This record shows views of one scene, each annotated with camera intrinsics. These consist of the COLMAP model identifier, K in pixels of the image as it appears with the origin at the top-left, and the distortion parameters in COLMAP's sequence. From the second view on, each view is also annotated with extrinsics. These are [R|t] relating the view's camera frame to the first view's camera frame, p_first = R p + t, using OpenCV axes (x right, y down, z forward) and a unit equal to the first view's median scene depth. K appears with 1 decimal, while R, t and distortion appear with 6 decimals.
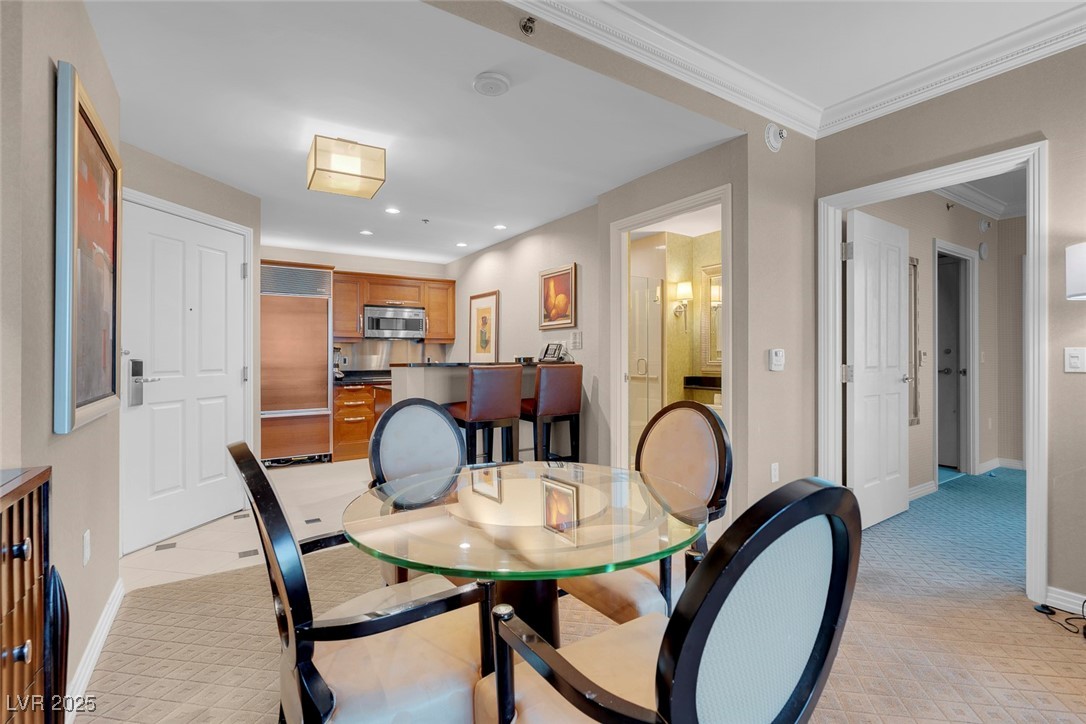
lens RADIAL K [[494.2, 0, 529.4], [0, 494.2, 355.1], [0, 0, 1]] dist [-0.009879, 0.003219]
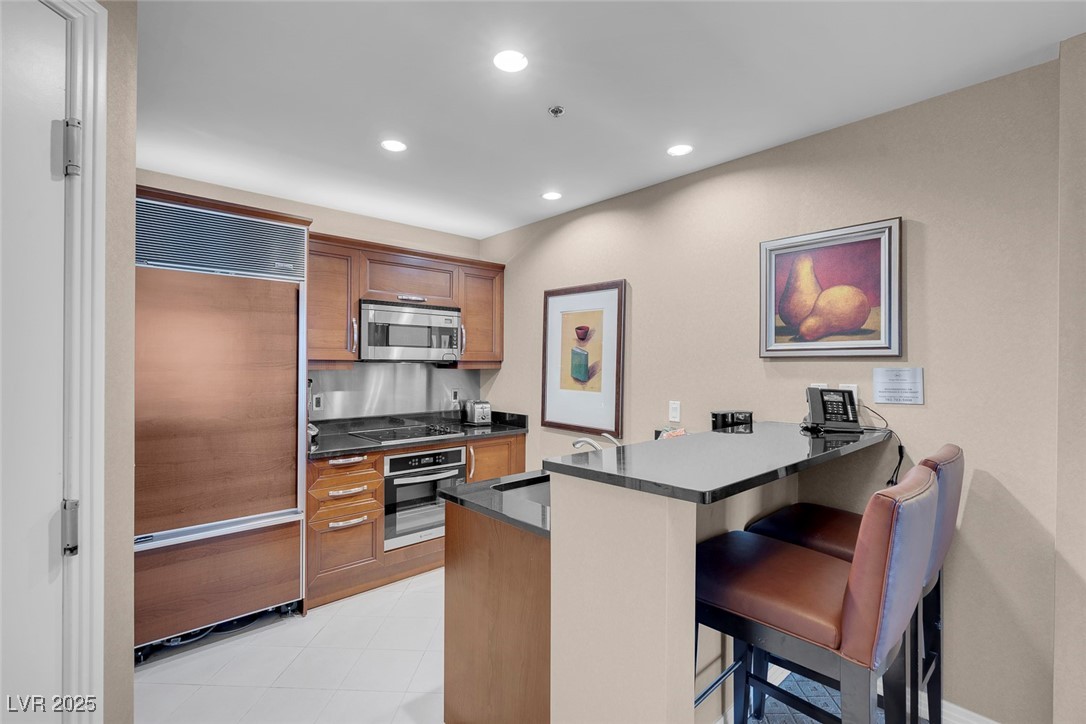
lens RADIAL K [[494.2, 0, 529.7], [0, 494.2, 361.7], [0, 0, 1]] dist [-0.009879, 0.003219]
pose [[0.985851, 0.009572, 0.167353, -0.321646], [-0.009436, 0.999954, -0.001609, -0.046867], [-0.167360, 0.000007, 0.985896, 0.586432]]
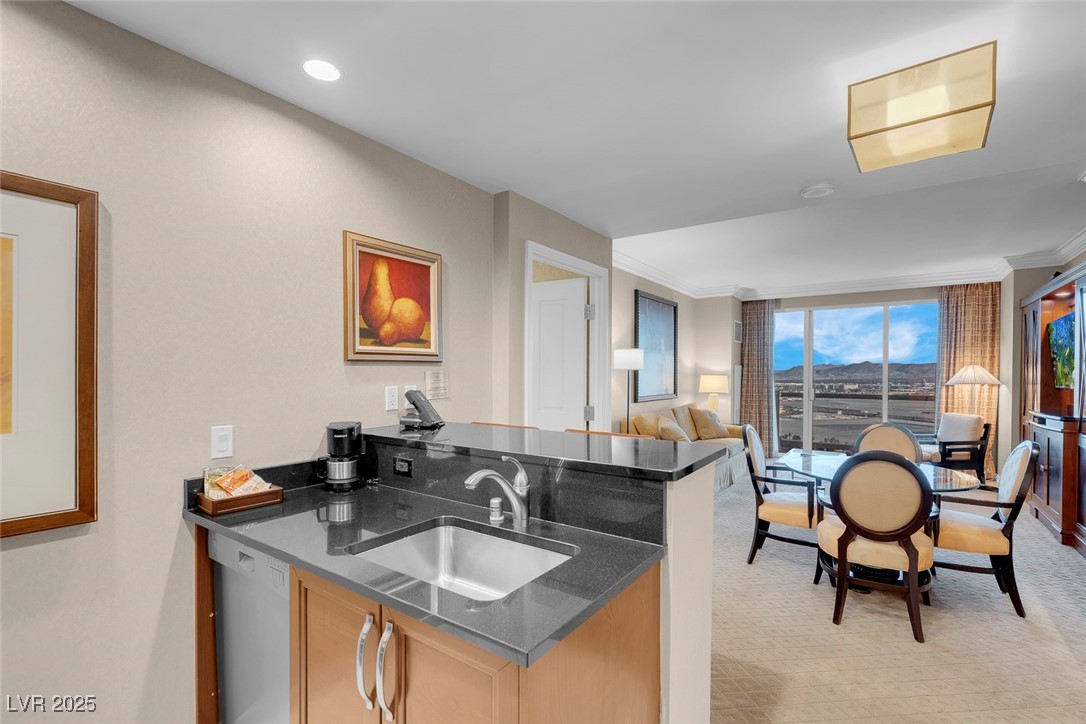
lens RADIAL K [[511.1, 0, 525.6], [0, 511.1, 379.9], [0, 0, 1]] dist [-0.009076, 0.004263]
pose [[-0.368748, -0.014341, 0.929419, -0.513283], [-0.004341, 0.999897, 0.013707, -0.043414], [-0.929519, 0.001020, -0.368772, 1.105490]]
